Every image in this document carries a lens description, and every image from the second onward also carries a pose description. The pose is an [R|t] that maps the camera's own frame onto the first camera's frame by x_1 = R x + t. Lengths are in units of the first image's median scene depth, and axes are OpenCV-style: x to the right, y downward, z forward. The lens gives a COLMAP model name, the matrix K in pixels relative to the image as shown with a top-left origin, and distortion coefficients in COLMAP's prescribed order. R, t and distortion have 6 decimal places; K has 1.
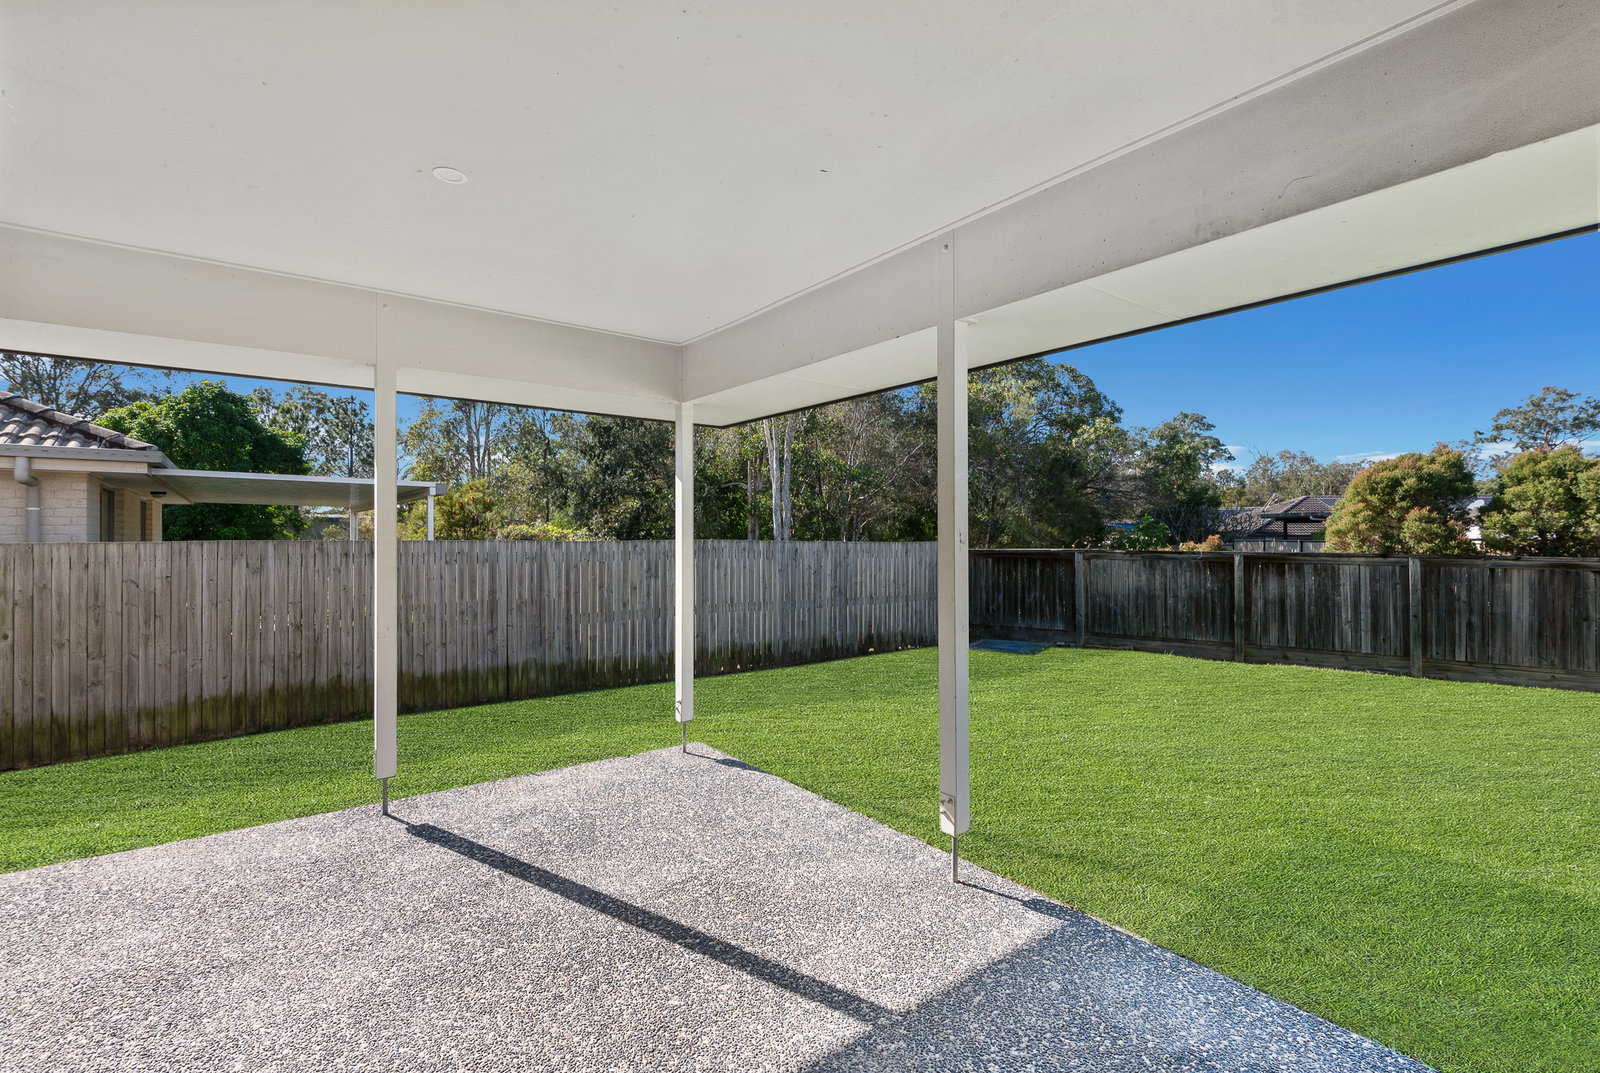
lens RADIAL K [[723.3, 0, 800.9], [0, 723.3, 527.2], [0, 0, 1]] dist [0.014201, -0.001508]
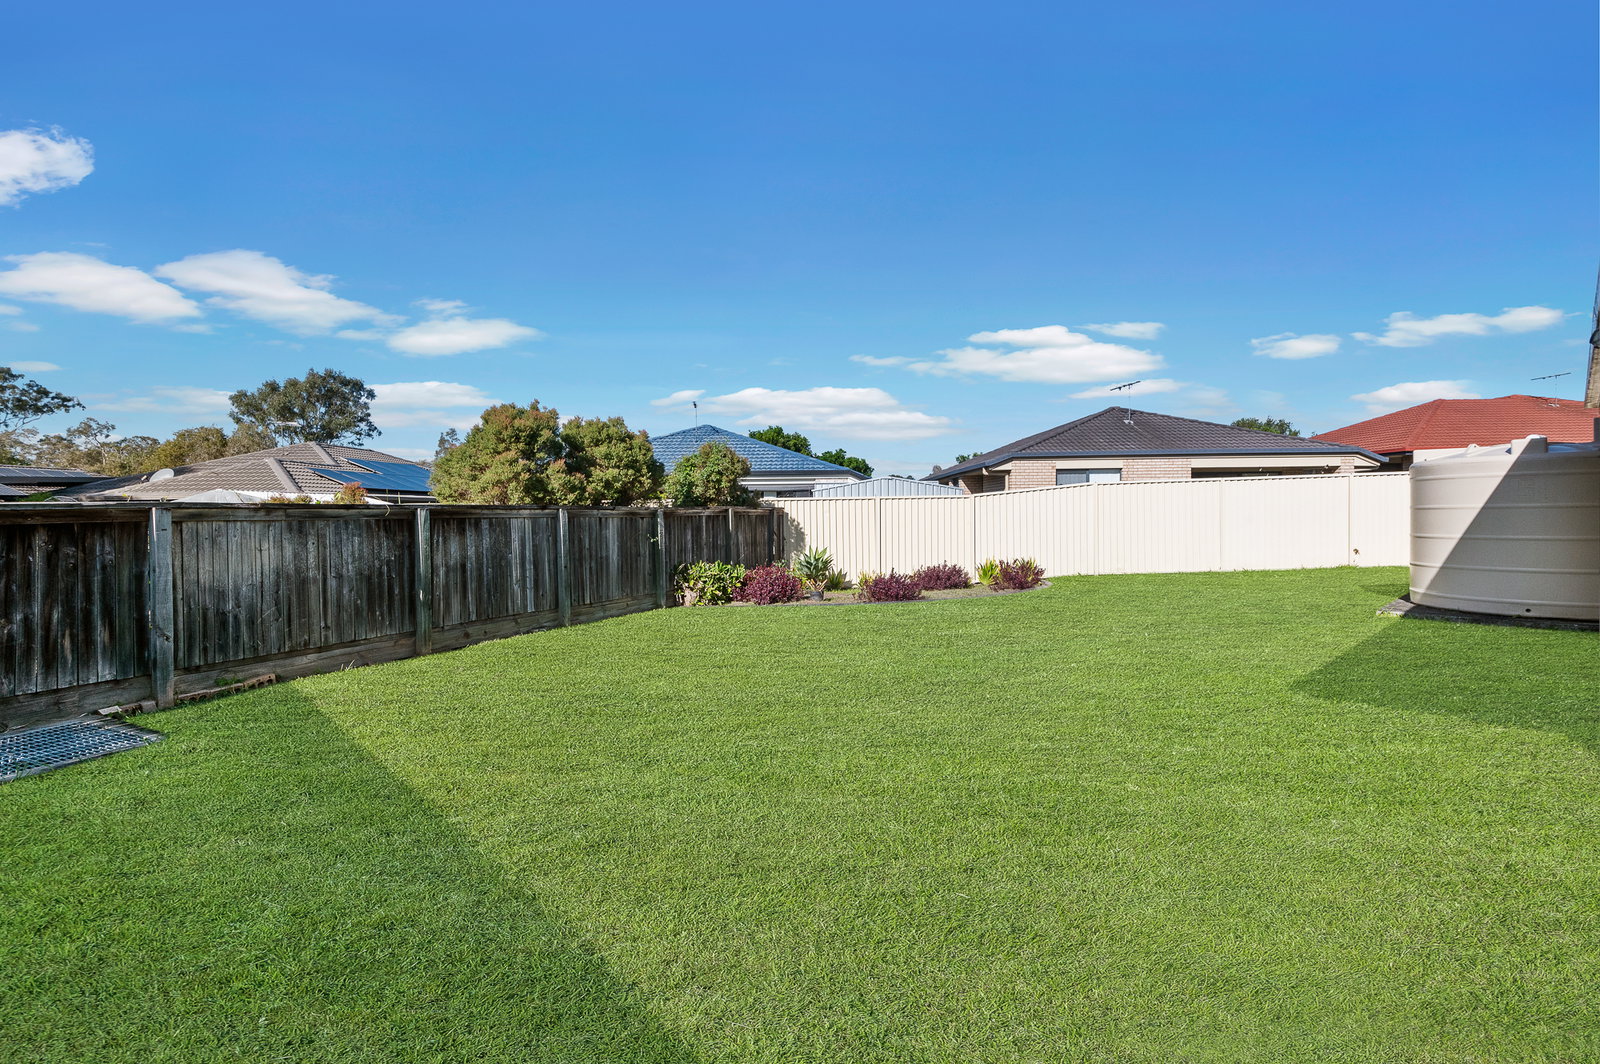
lens RADIAL K [[723.3, 0, 796.2], [0, 723.3, 520.0], [0, 0, 1]] dist [0.014201, -0.001508]
pose [[-0.125601, -0.006357, 0.992060, -0.170214], [0.005307, 0.999961, 0.007079, 0.046421], [-0.992067, 0.006154, -0.125563, 0.723272]]
